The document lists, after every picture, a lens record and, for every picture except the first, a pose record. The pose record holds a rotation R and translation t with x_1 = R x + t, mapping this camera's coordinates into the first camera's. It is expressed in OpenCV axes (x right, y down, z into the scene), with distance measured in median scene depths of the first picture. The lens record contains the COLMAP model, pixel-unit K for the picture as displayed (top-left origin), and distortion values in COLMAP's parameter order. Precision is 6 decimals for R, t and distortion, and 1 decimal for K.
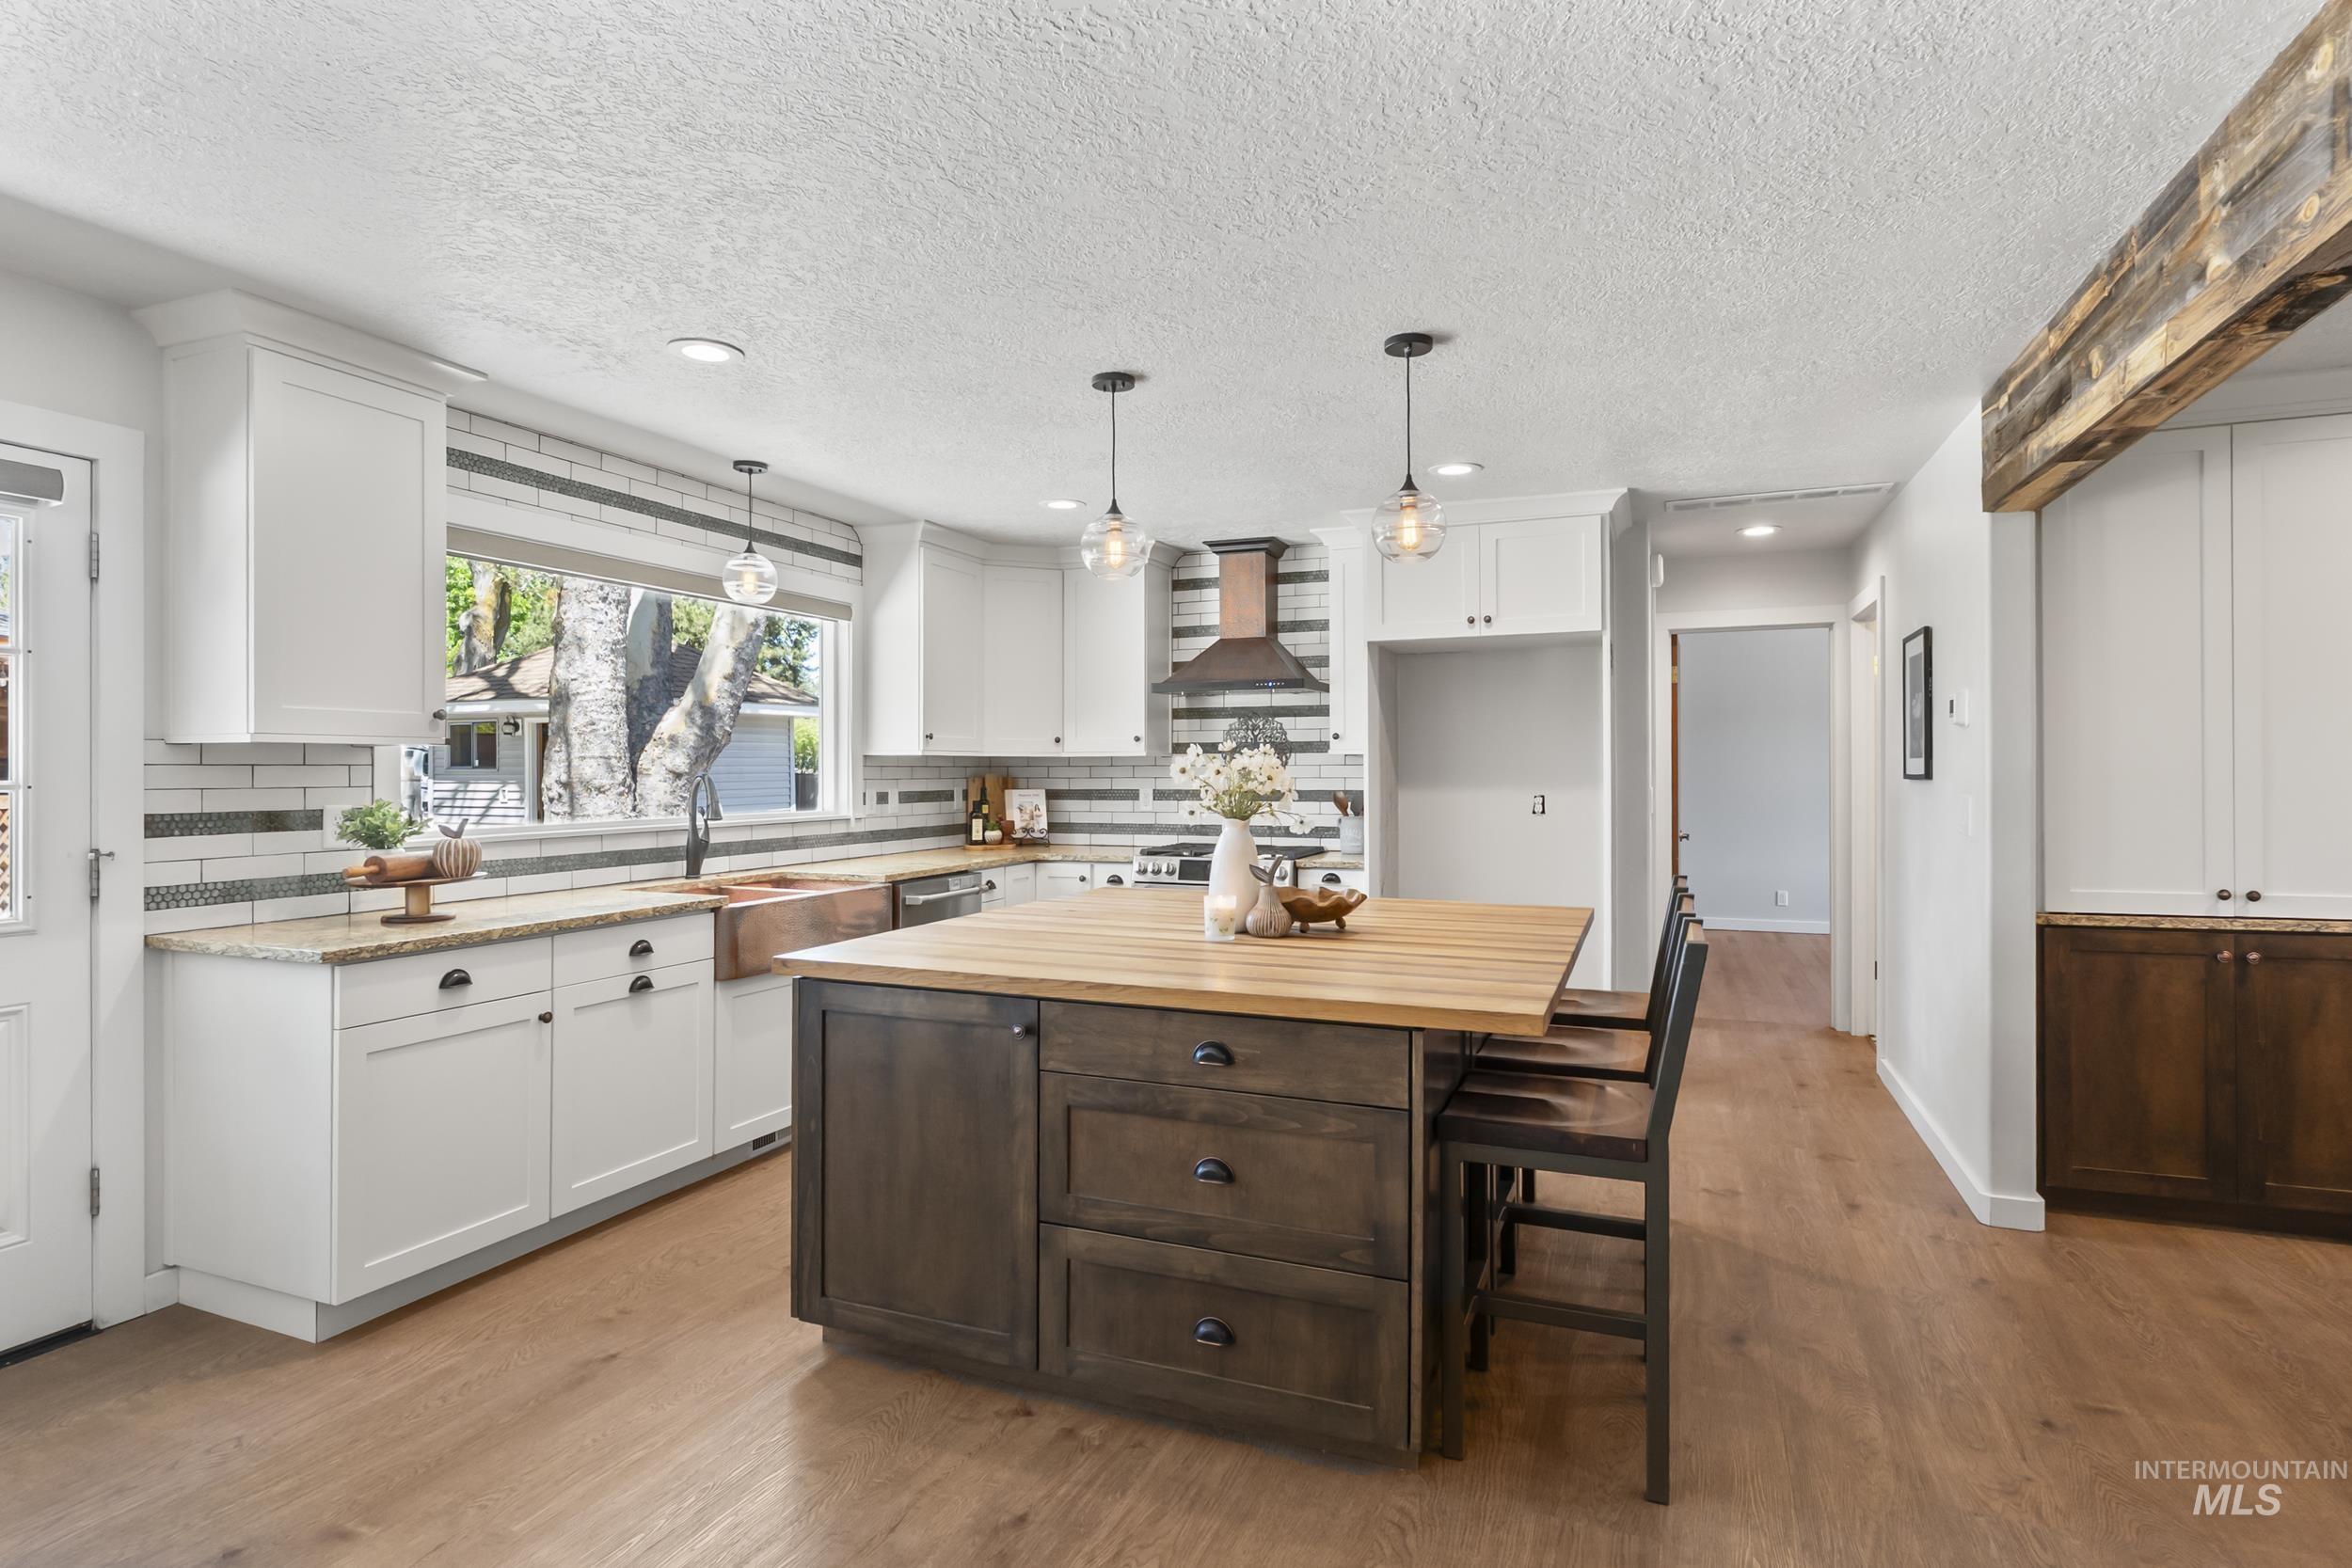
lens RADIAL K [[1208.3, 0, 1167.7], [0, 1208.3, 767.6], [0, 0, 1]] dist [-0.004241, -0.000314]
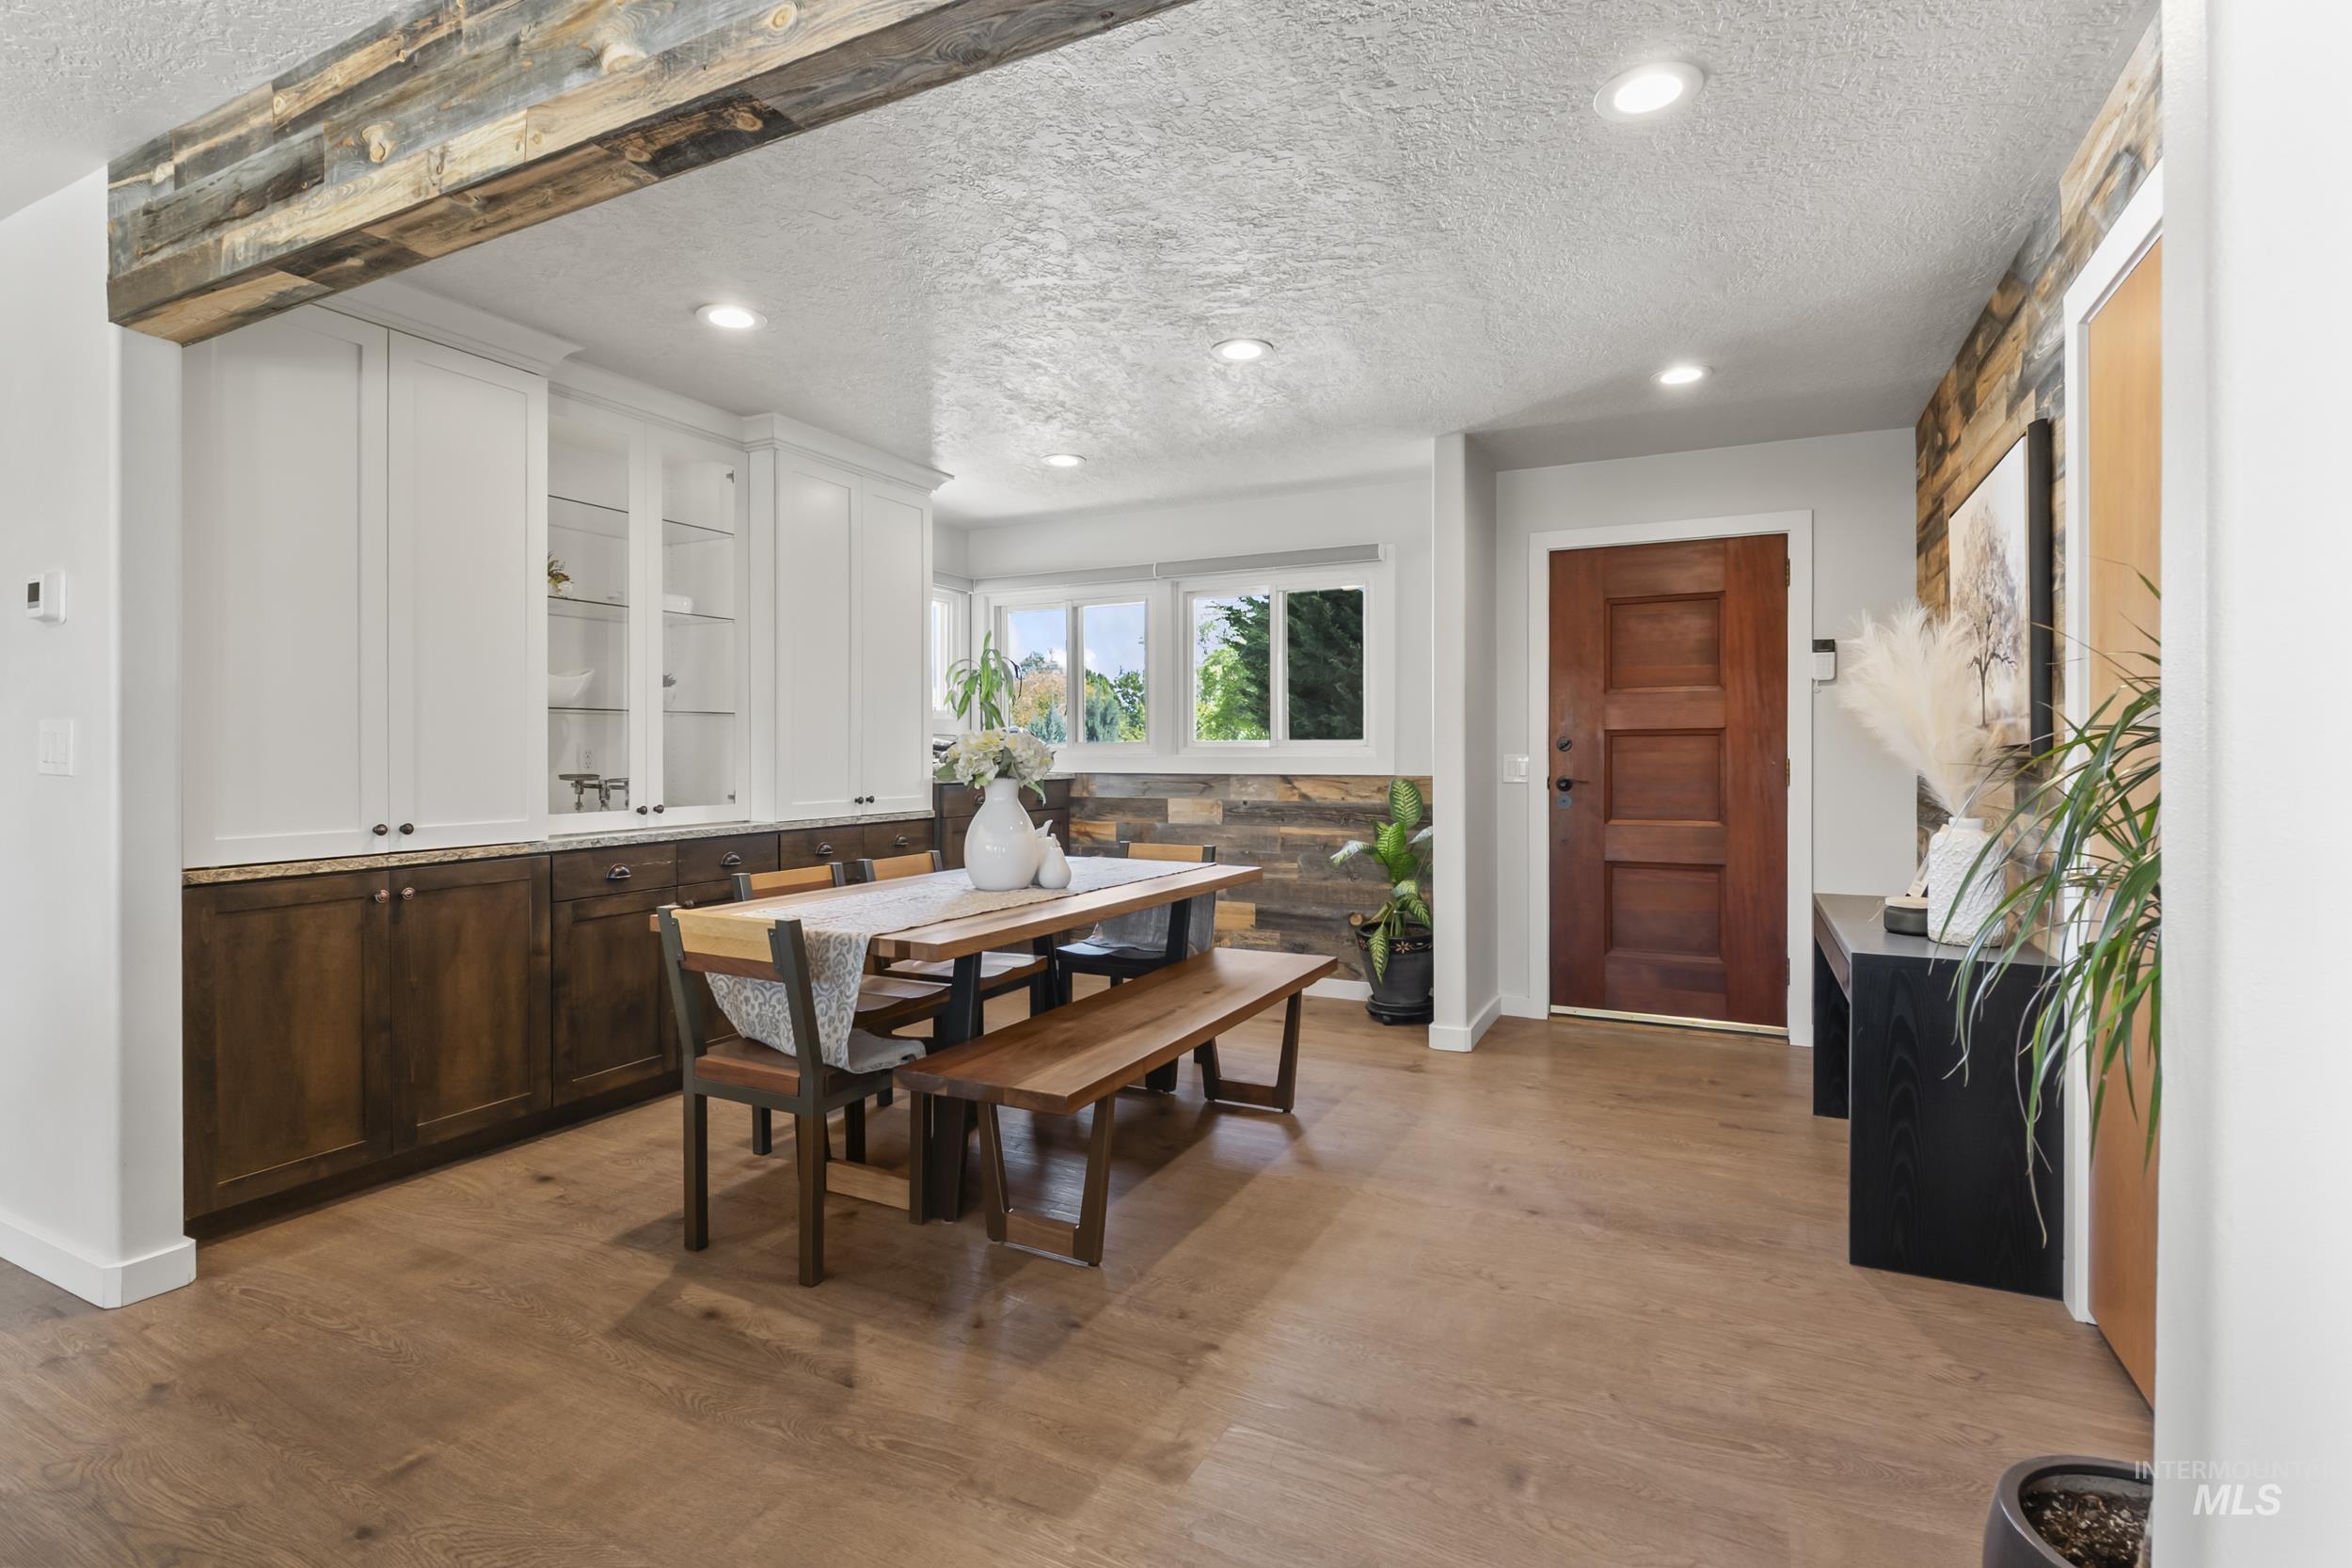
lens RADIAL K [[1120.8, 0, 1170.2], [0, 1120.8, 760.1], [0, 0, 1]] dist [-0.010581, 0.001044]
pose [[0.075589, -0.000049, 0.997139, 0.063033], [-0.000822, 1.000000, 0.000111, 0.050010], [-0.997139, -0.000828, 0.075589, 0.319328]]
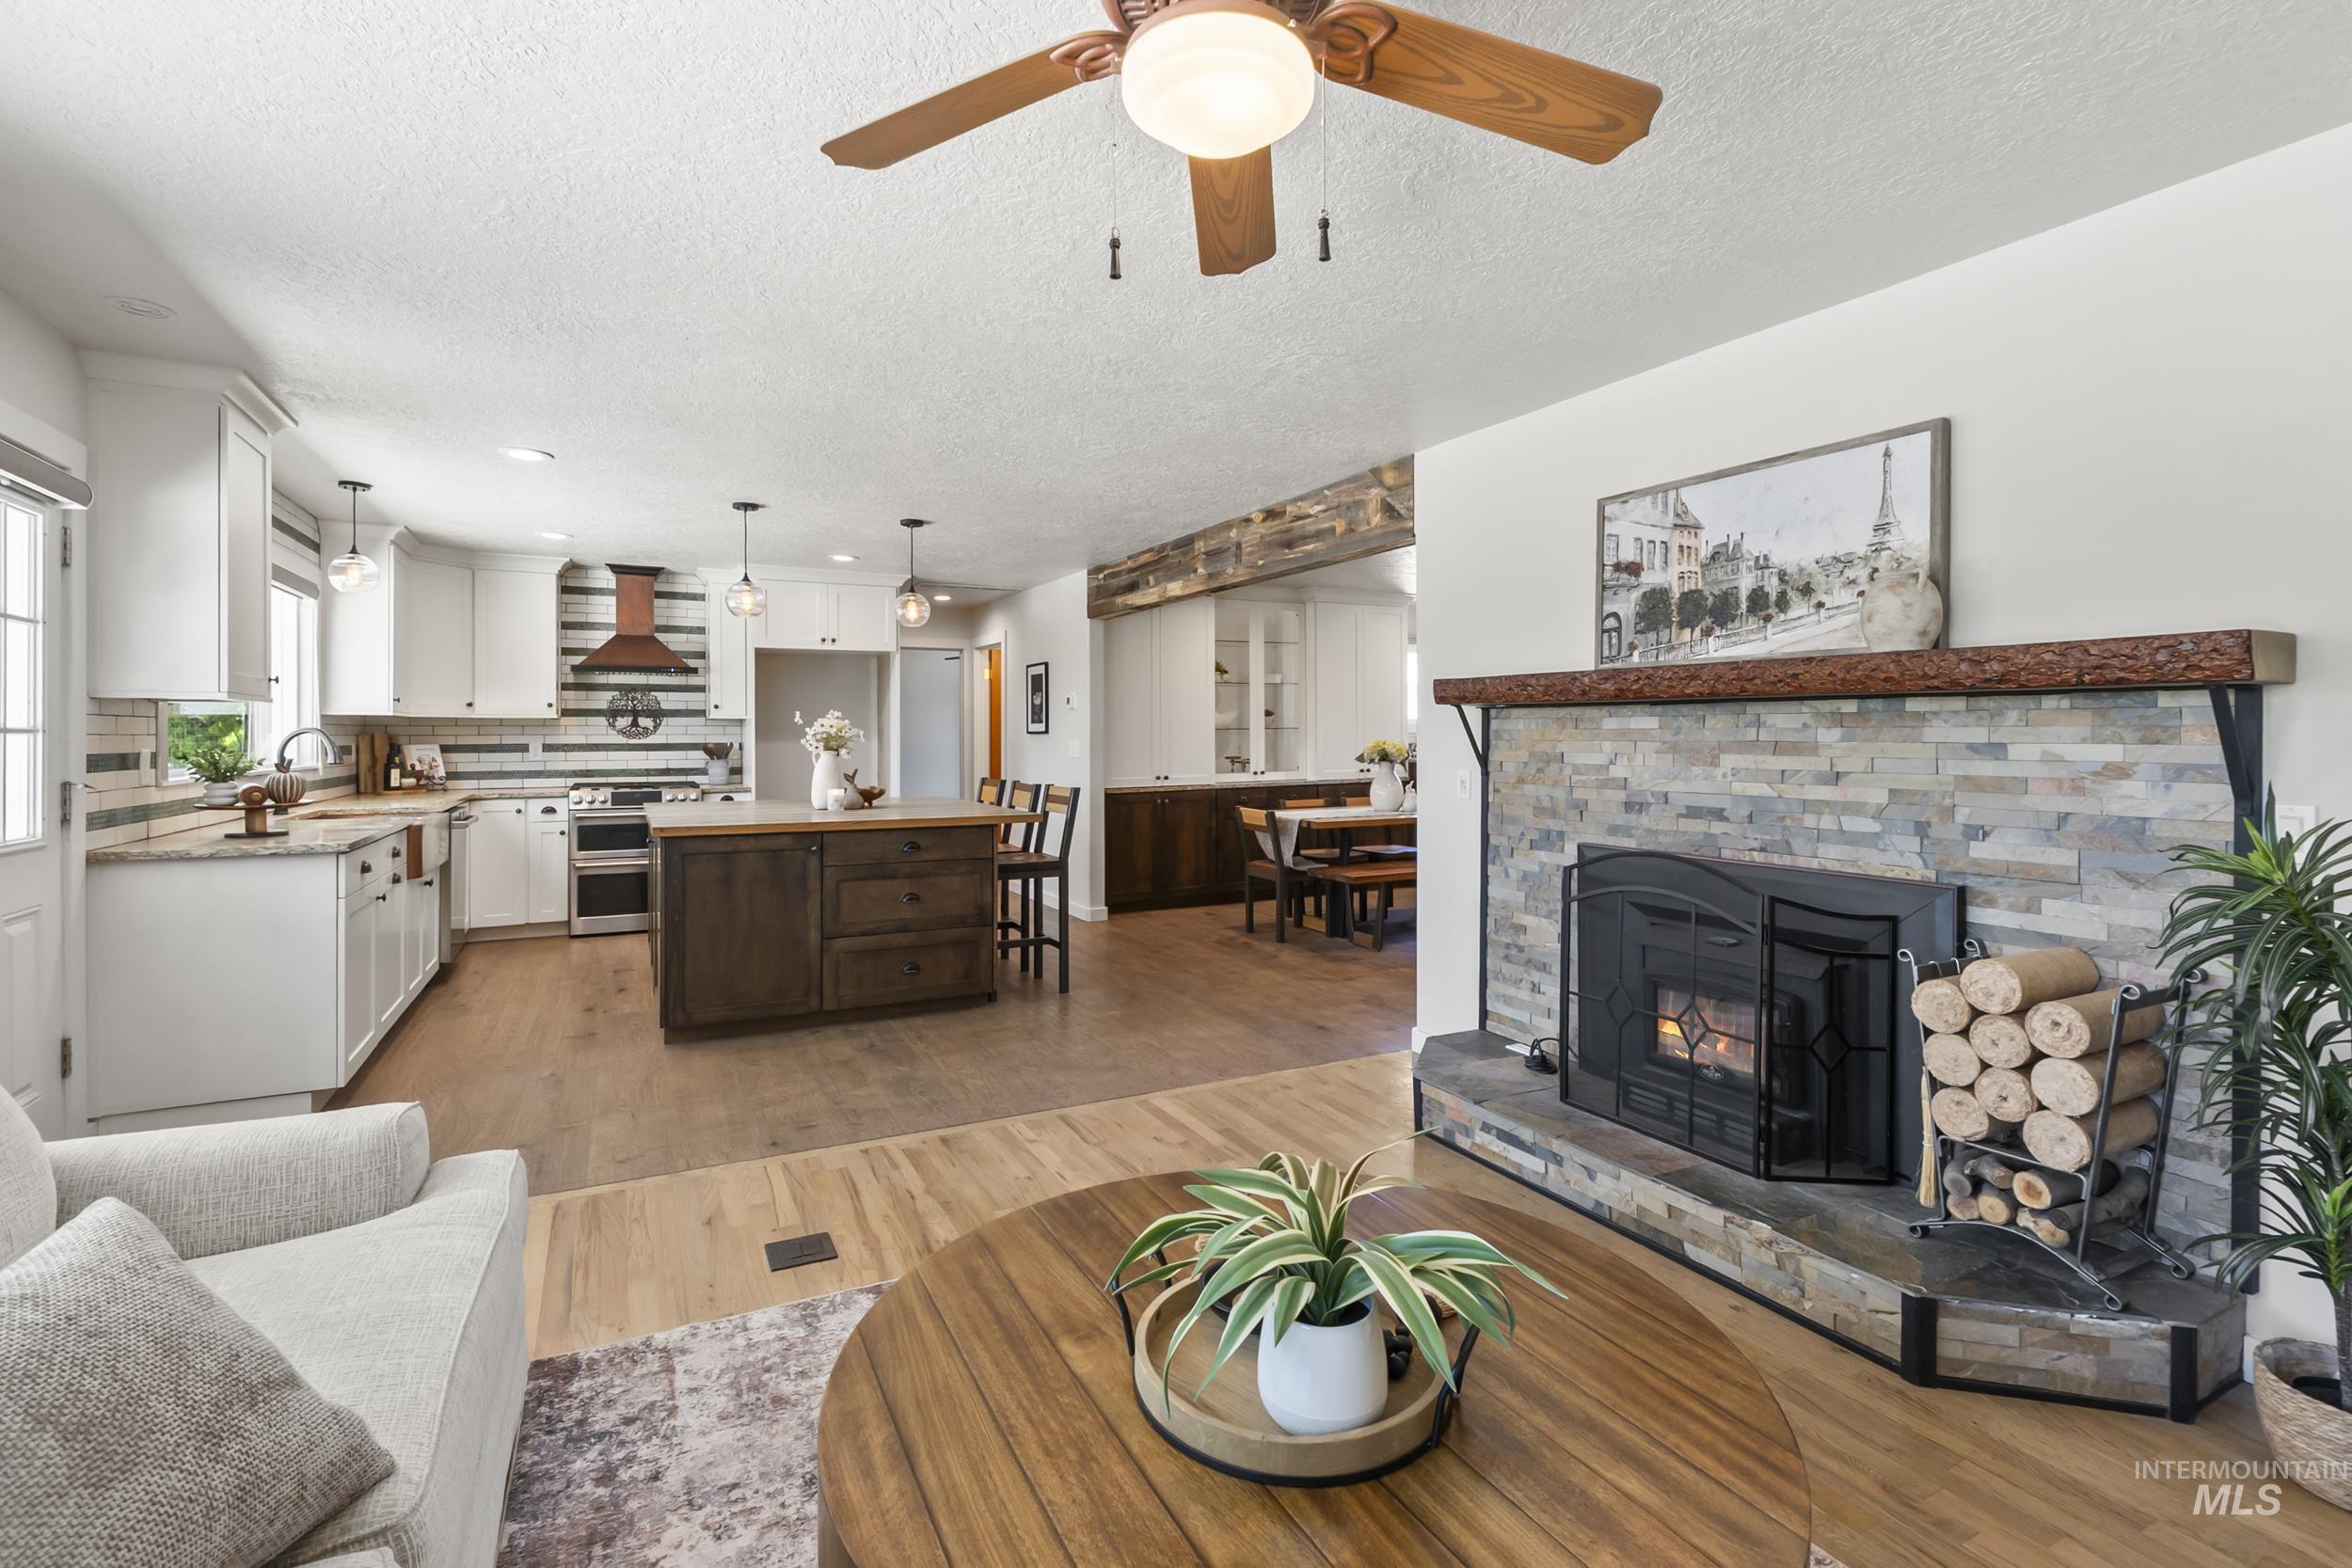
lens RADIAL K [[1070.3, 0, 1182.0], [0, 1070.3, 733.2], [0, 0, 1]] dist [-0.002309, -0.001096]
pose [[0.641056, 0.001584, 0.767492, -0.810243], [-0.000124, 0.999998, -0.001960, 0.015869], [-0.767494, 0.001161, 0.641055, -0.479681]]
